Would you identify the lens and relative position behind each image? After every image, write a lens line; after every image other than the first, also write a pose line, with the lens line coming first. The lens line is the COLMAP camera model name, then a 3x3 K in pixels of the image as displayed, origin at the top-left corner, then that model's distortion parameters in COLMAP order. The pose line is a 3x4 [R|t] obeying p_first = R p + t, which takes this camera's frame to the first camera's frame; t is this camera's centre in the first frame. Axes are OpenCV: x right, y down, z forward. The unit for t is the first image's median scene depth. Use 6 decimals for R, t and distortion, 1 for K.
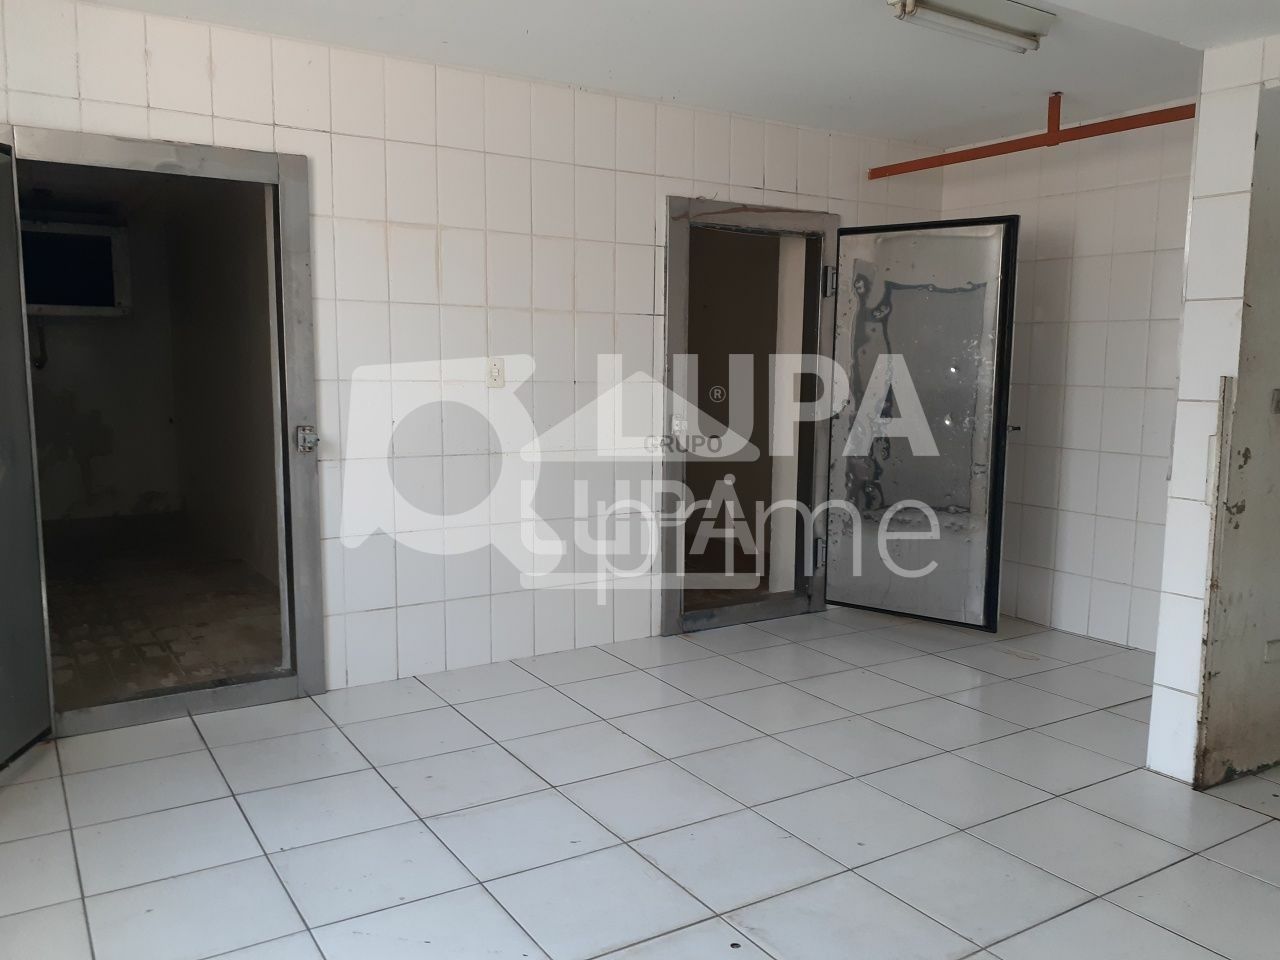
lens RADIAL K [[1021.6, 0, 639.1], [0, 1021.6, 486.0], [0, 0, 1]] dist [0.119010, -0.219643]
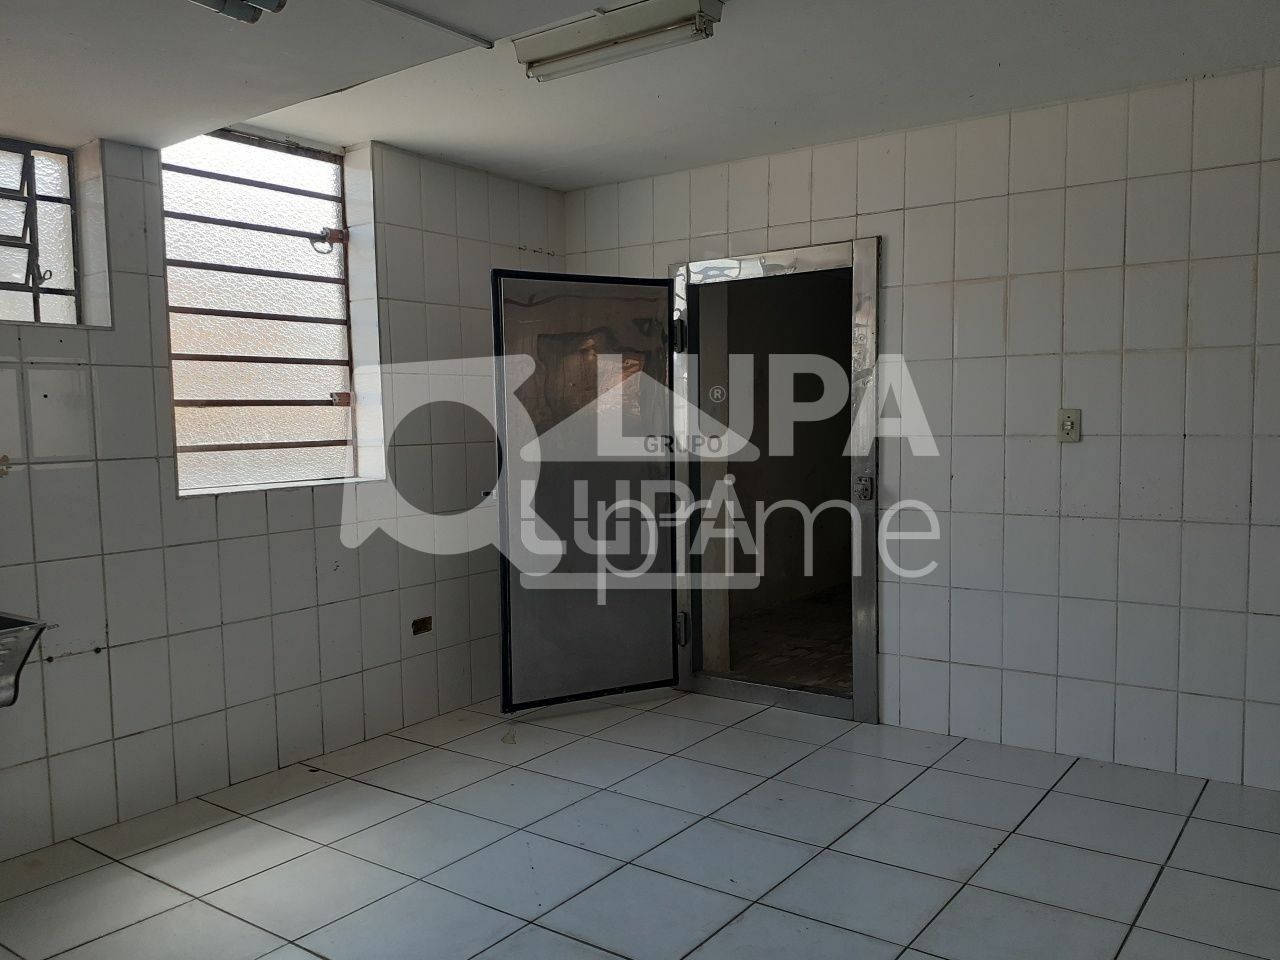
lens RADIAL K [[1024.9, 0, 640.0], [0, 1024.9, 480.0], [0, 0, 1]] dist [0.009481, -0.012841]
pose [[0.363172, 0.038036, -0.930946, 0.588173], [-0.096110, 0.995366, 0.003174, -0.032768], [0.926752, 0.088321, 0.365144, 0.353994]]
